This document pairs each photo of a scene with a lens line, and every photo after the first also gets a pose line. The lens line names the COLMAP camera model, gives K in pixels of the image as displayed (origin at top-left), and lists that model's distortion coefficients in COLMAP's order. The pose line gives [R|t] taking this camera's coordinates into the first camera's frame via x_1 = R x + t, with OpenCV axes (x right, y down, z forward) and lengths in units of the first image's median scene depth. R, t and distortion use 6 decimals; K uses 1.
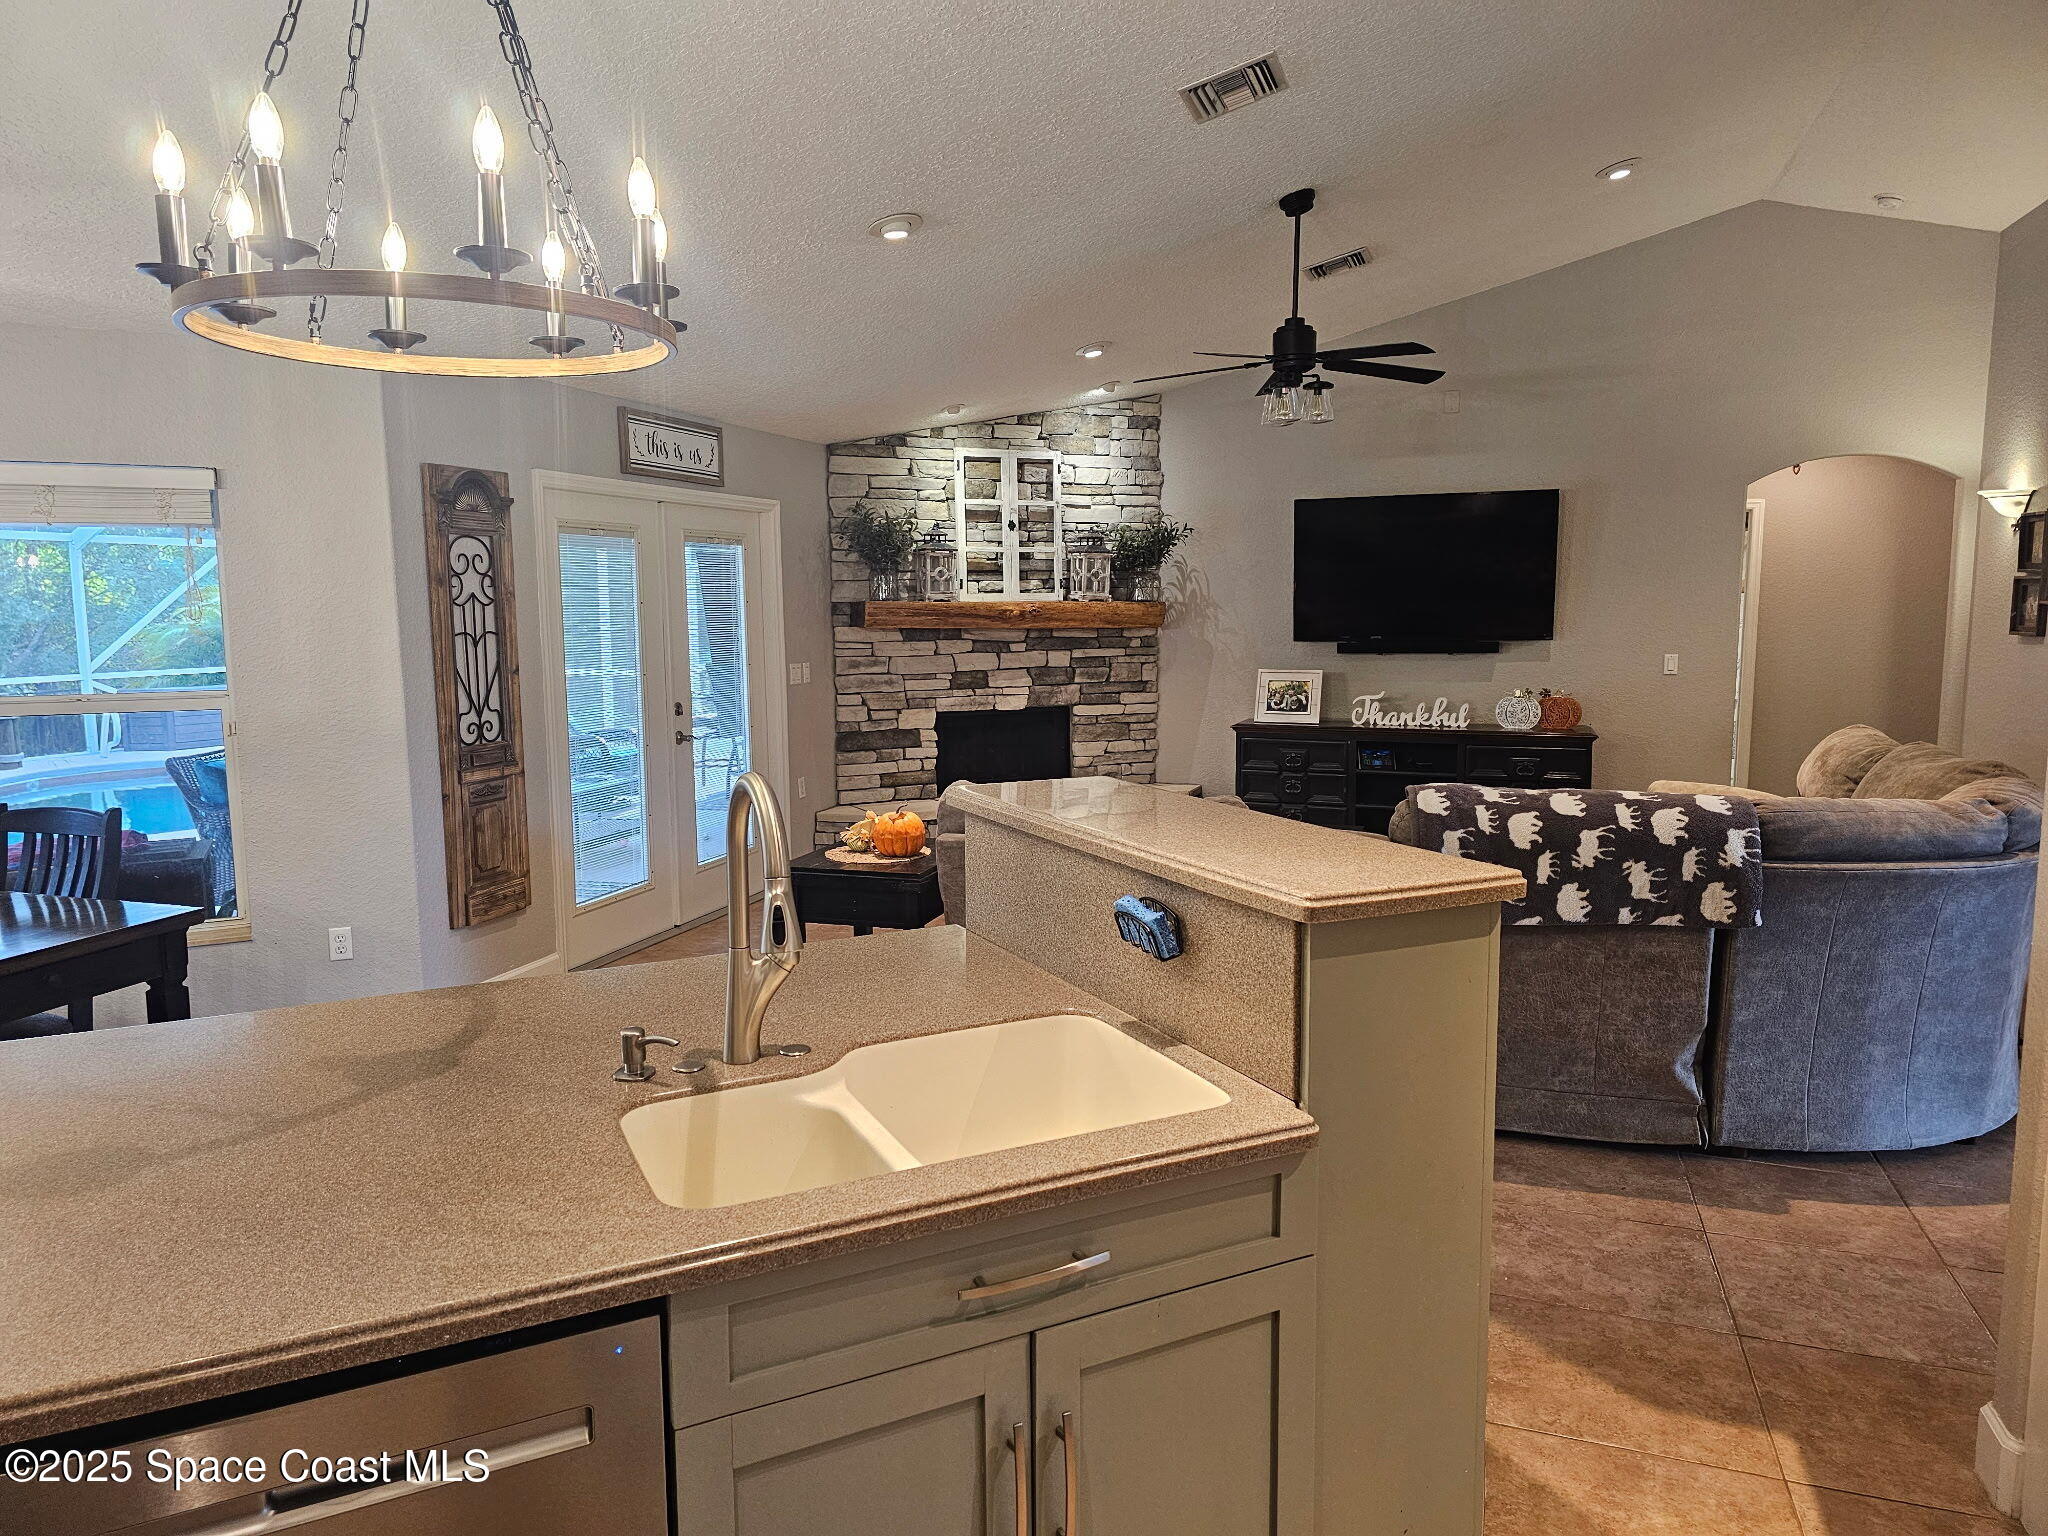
lens RADIAL K [[1368.8, 0, 1021.3], [0, 1368.8, 784.2], [0, 0, 1]] dist [0.065970, -0.048265]
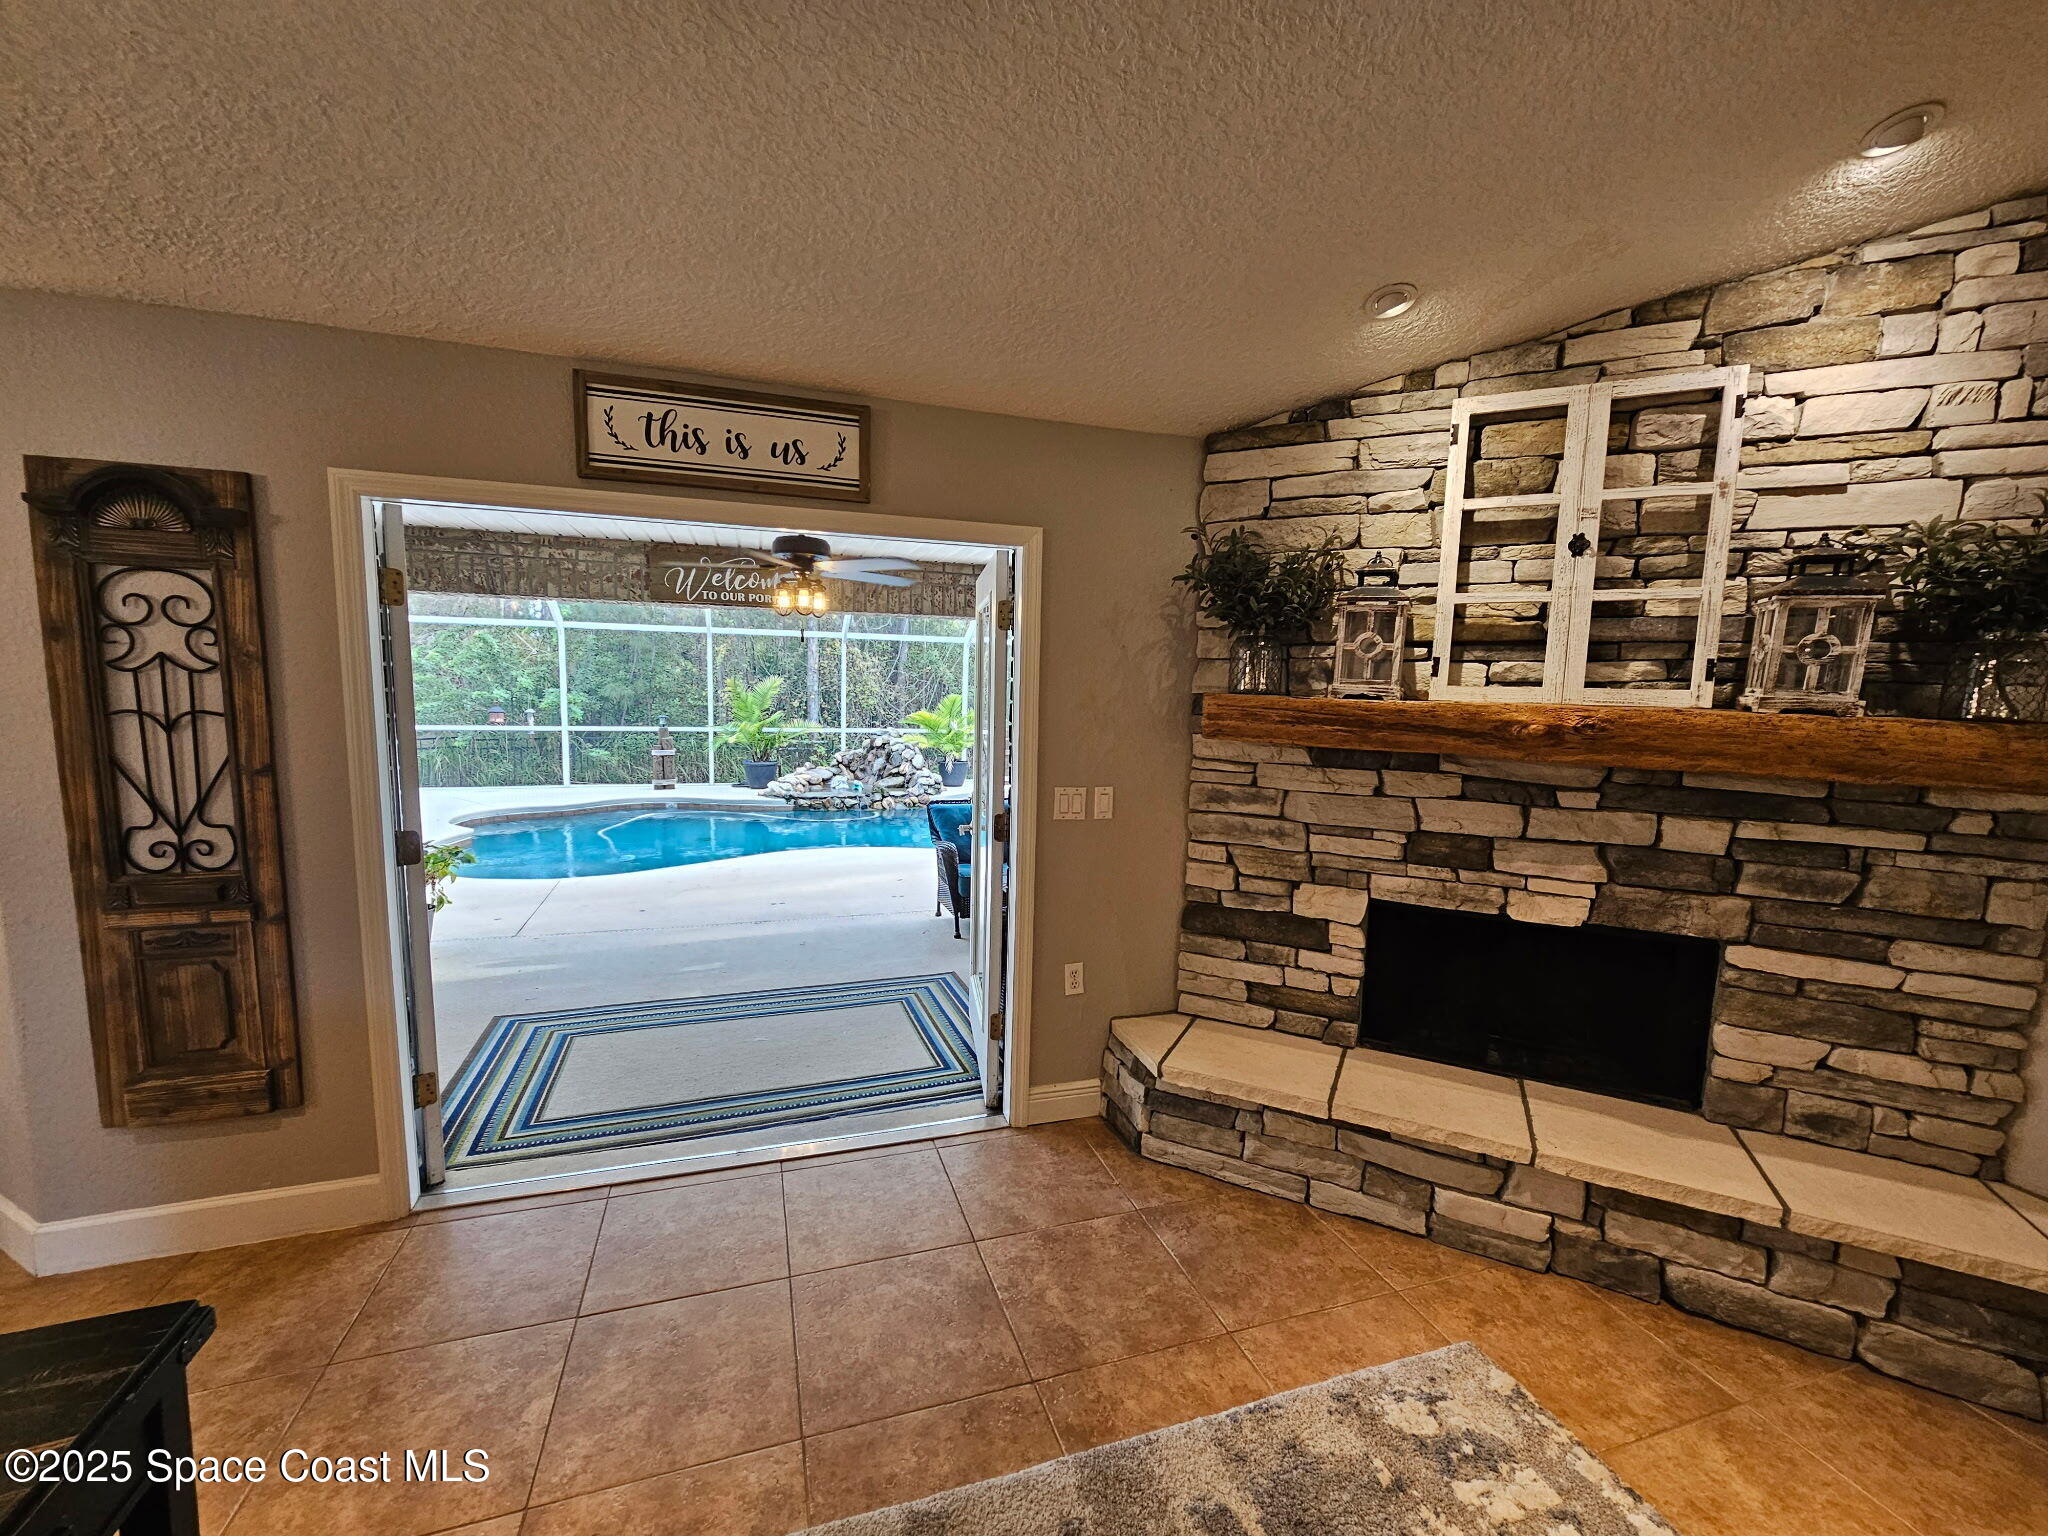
lens RADIAL K [[840.0, 0, 1019.1], [0, 840.0, 785.6], [0, 0, 1]] dist [-0.001053, -0.000274]
pose [[0.598626, 0.118245, -0.792253, 0.116138], [-0.136496, 0.989637, 0.044569, -0.093307], [0.789313, 0.081460, 0.608563, 0.677713]]
